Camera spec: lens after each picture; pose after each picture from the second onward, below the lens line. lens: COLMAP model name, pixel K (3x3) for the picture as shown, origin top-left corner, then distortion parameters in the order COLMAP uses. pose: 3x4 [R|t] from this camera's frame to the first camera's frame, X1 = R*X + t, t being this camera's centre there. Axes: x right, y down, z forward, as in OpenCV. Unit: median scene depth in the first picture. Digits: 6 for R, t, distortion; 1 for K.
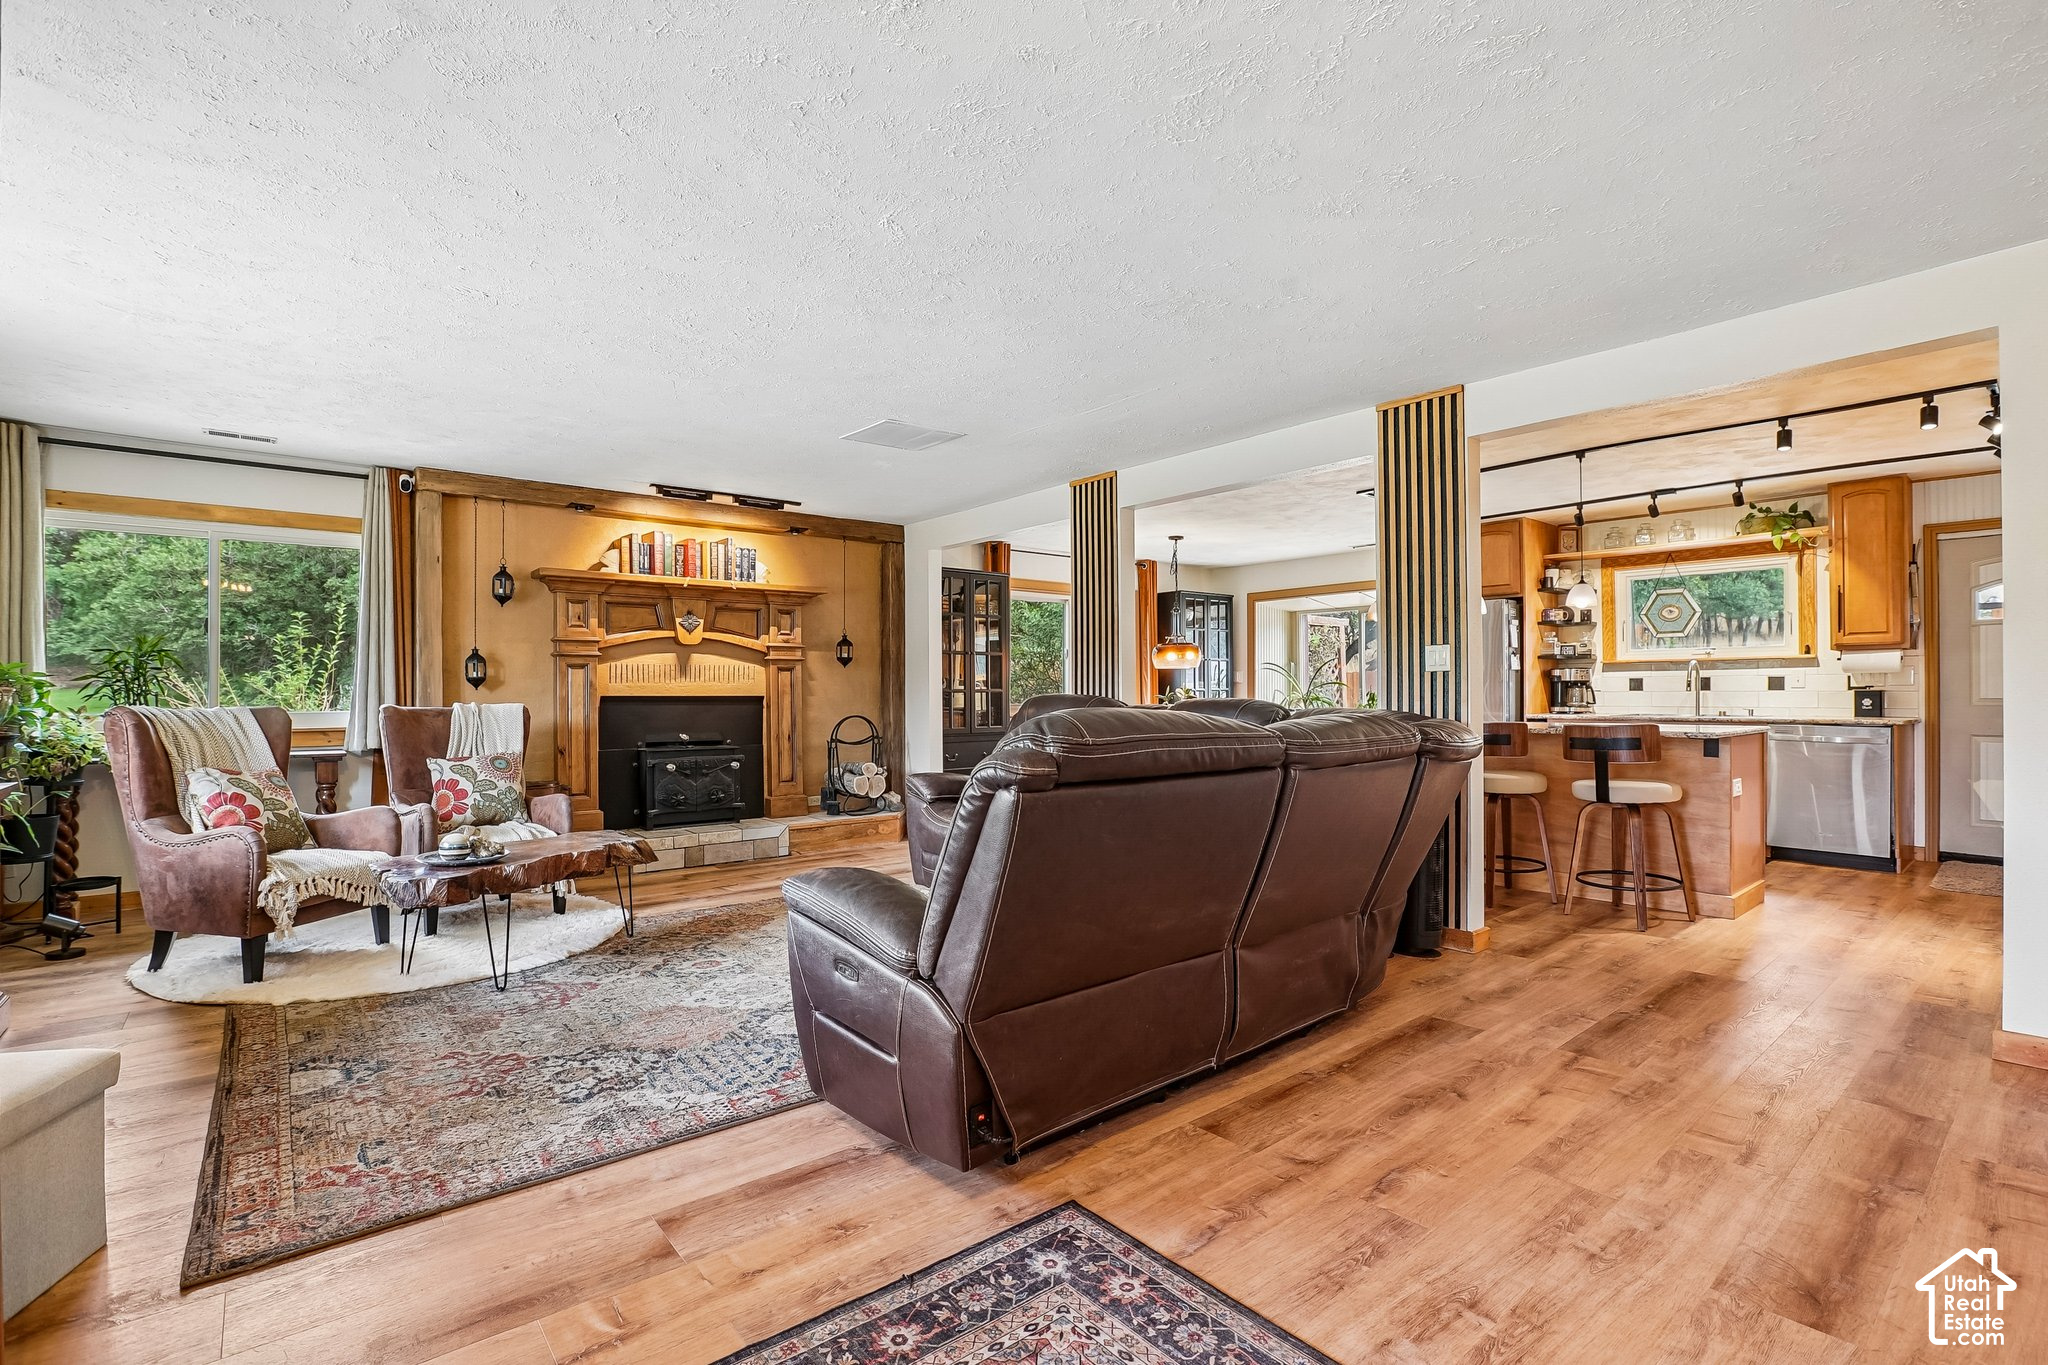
lens RADIAL K [[951.2, 0, 1051.9], [0, 951.2, 682.5], [0, 0, 1]] dist [-0.047498, 0.012712]
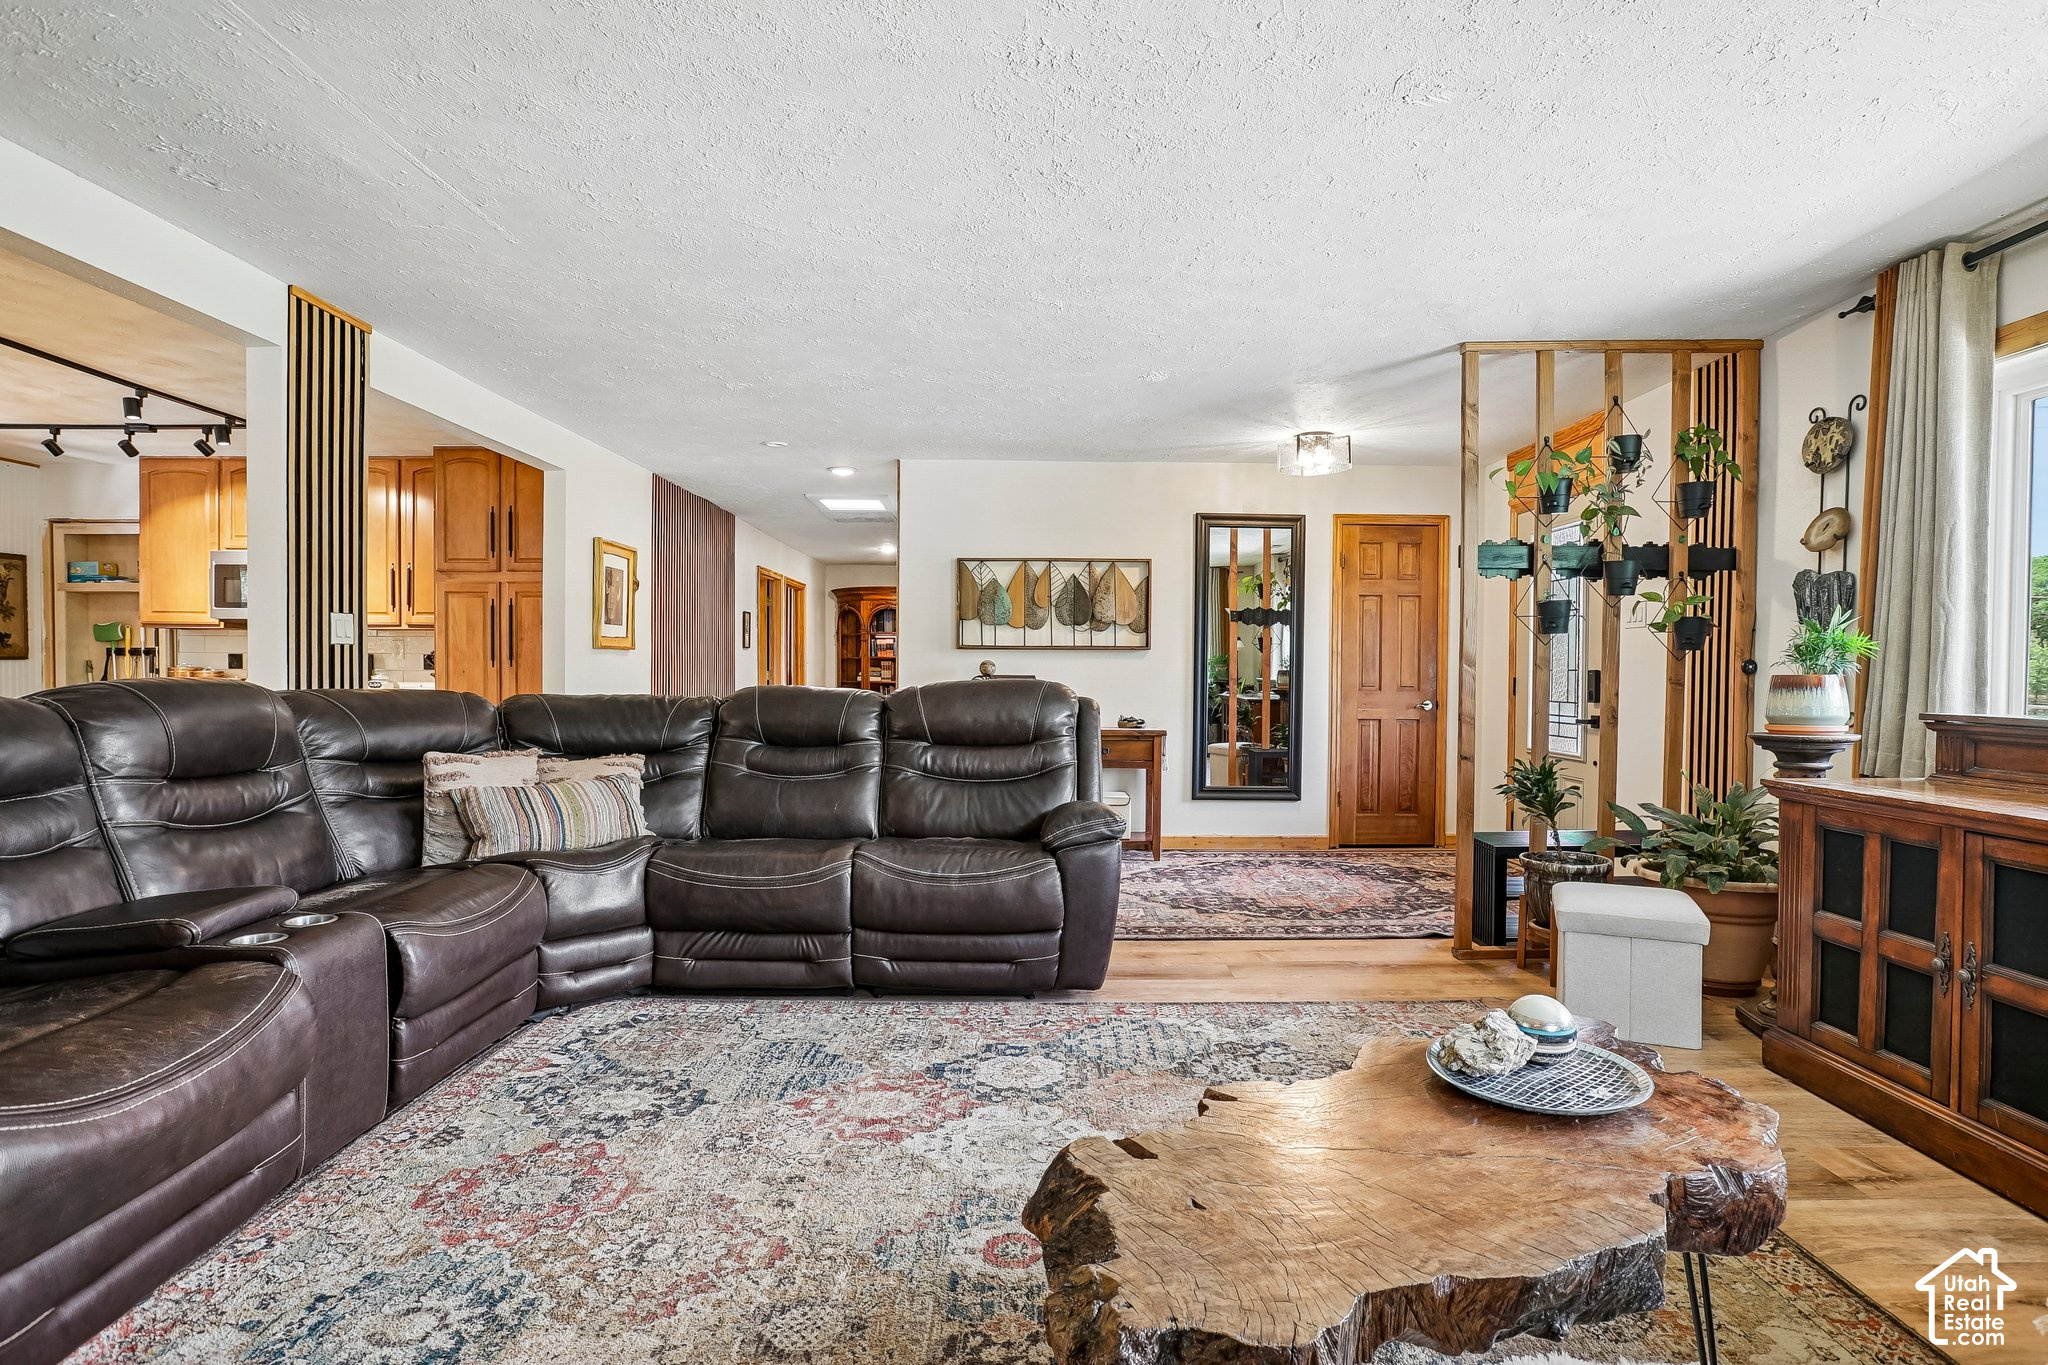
lens RADIAL K [[998.3, 0, 1039.0], [0, 998.3, 685.8], [0, 0, 1]] dist [-0.032552, 0.006170]
pose [[-0.763638, -0.009582, 0.645573, -0.595018], [-0.008930, 0.999951, 0.004279, 0.014519], [-0.645582, -0.002498, -0.763686, 1.178000]]
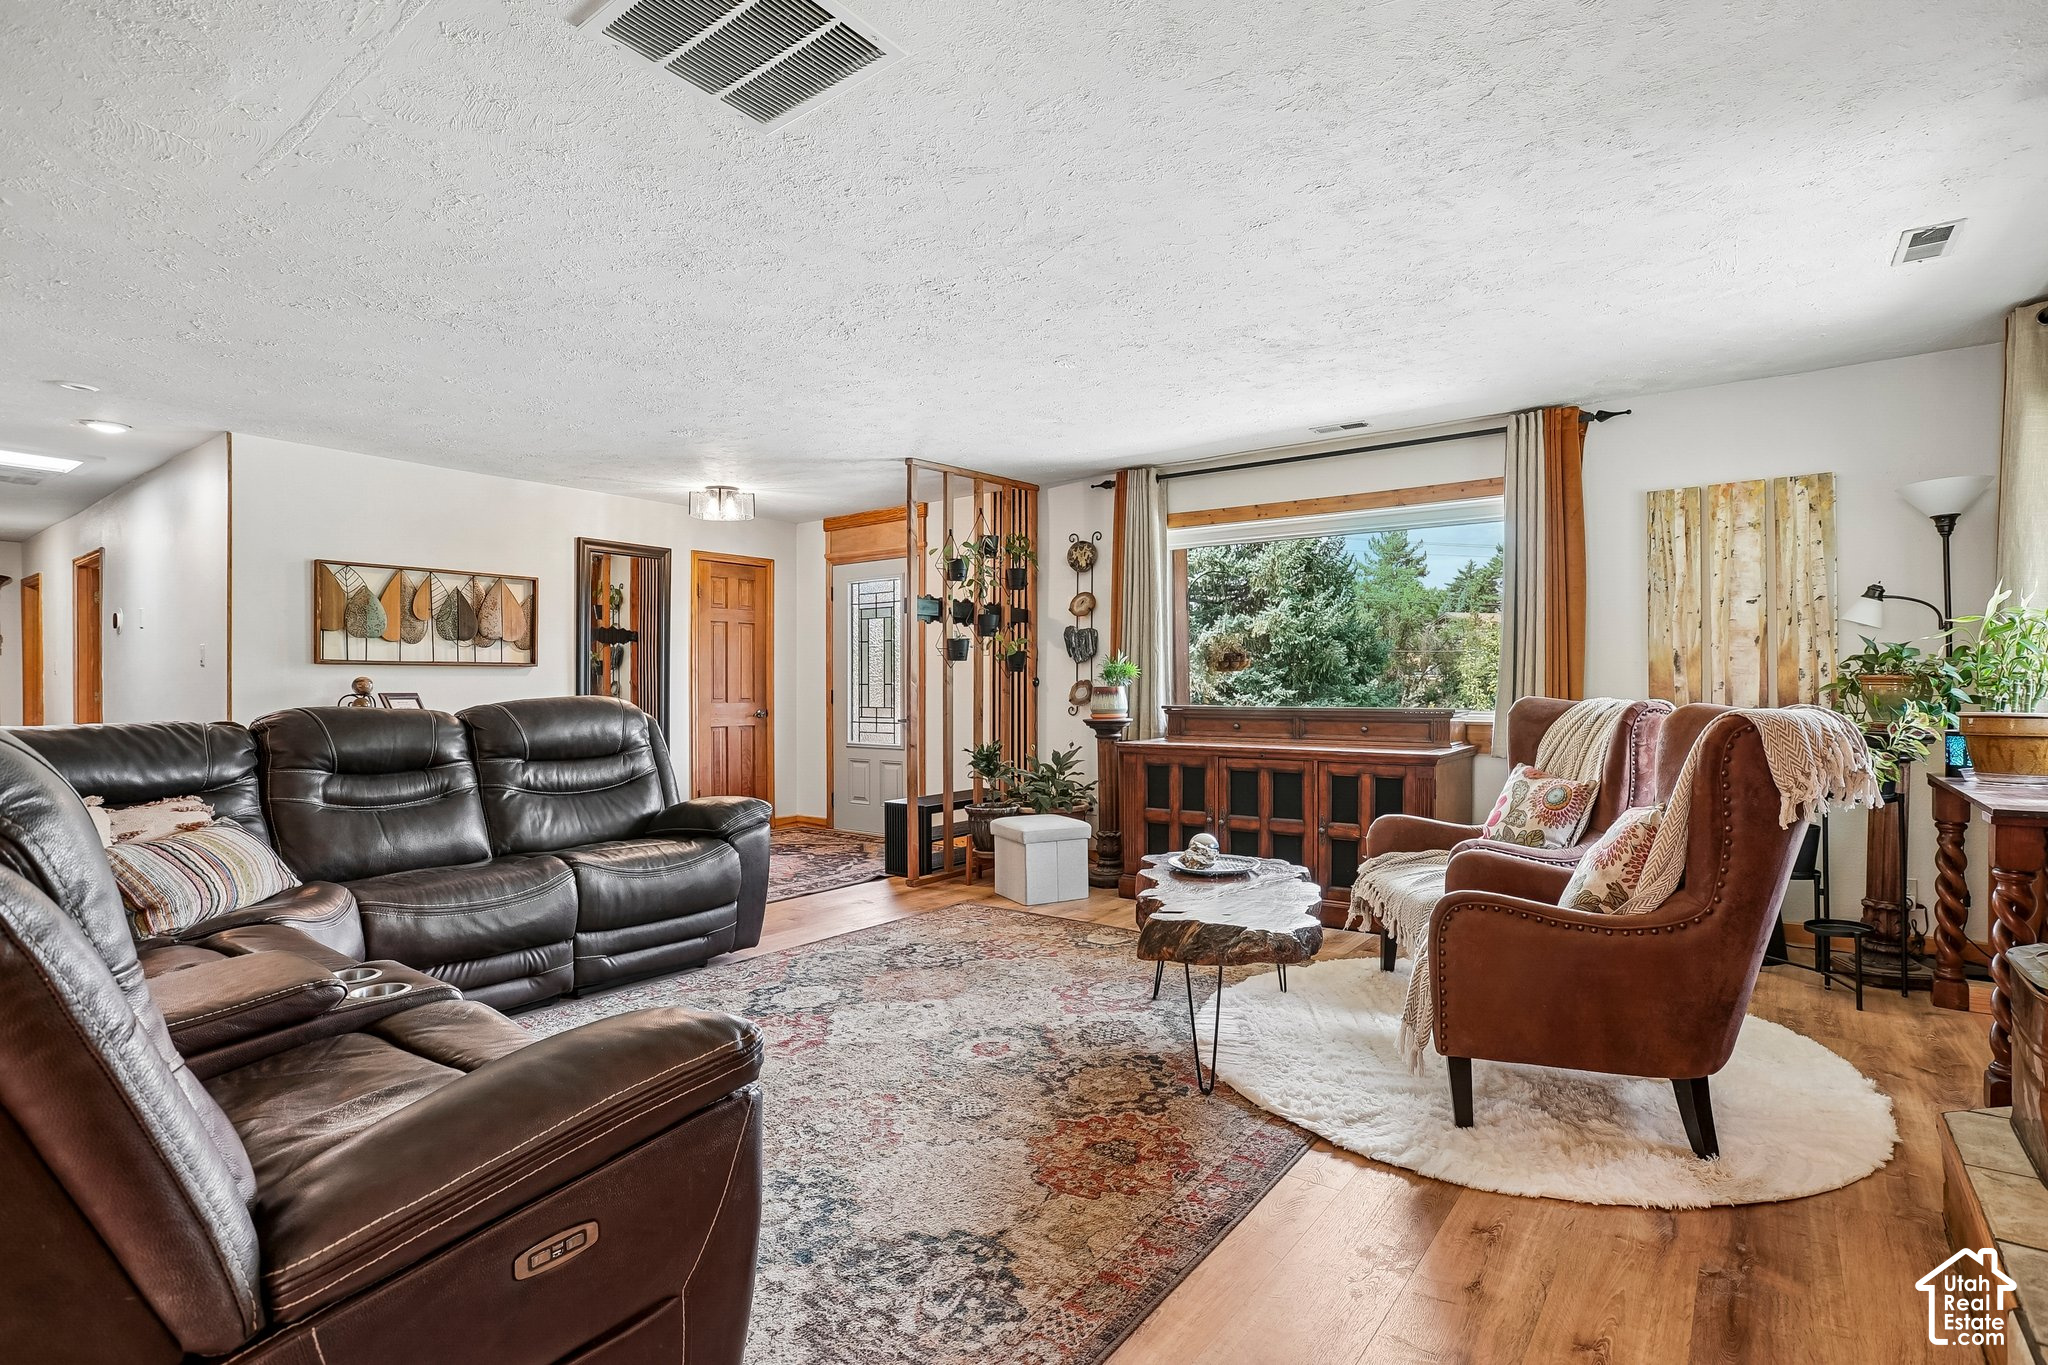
lens RADIAL K [[998.3, 0, 1036.1], [0, 998.3, 679.9], [0, 0, 1]] dist [-0.032552, 0.006170]
pose [[-0.976663, 0.005513, -0.214705, -0.200932], [0.008917, 0.999849, -0.014886, 0.015032], [0.214591, -0.016453, -0.976565, 1.539295]]
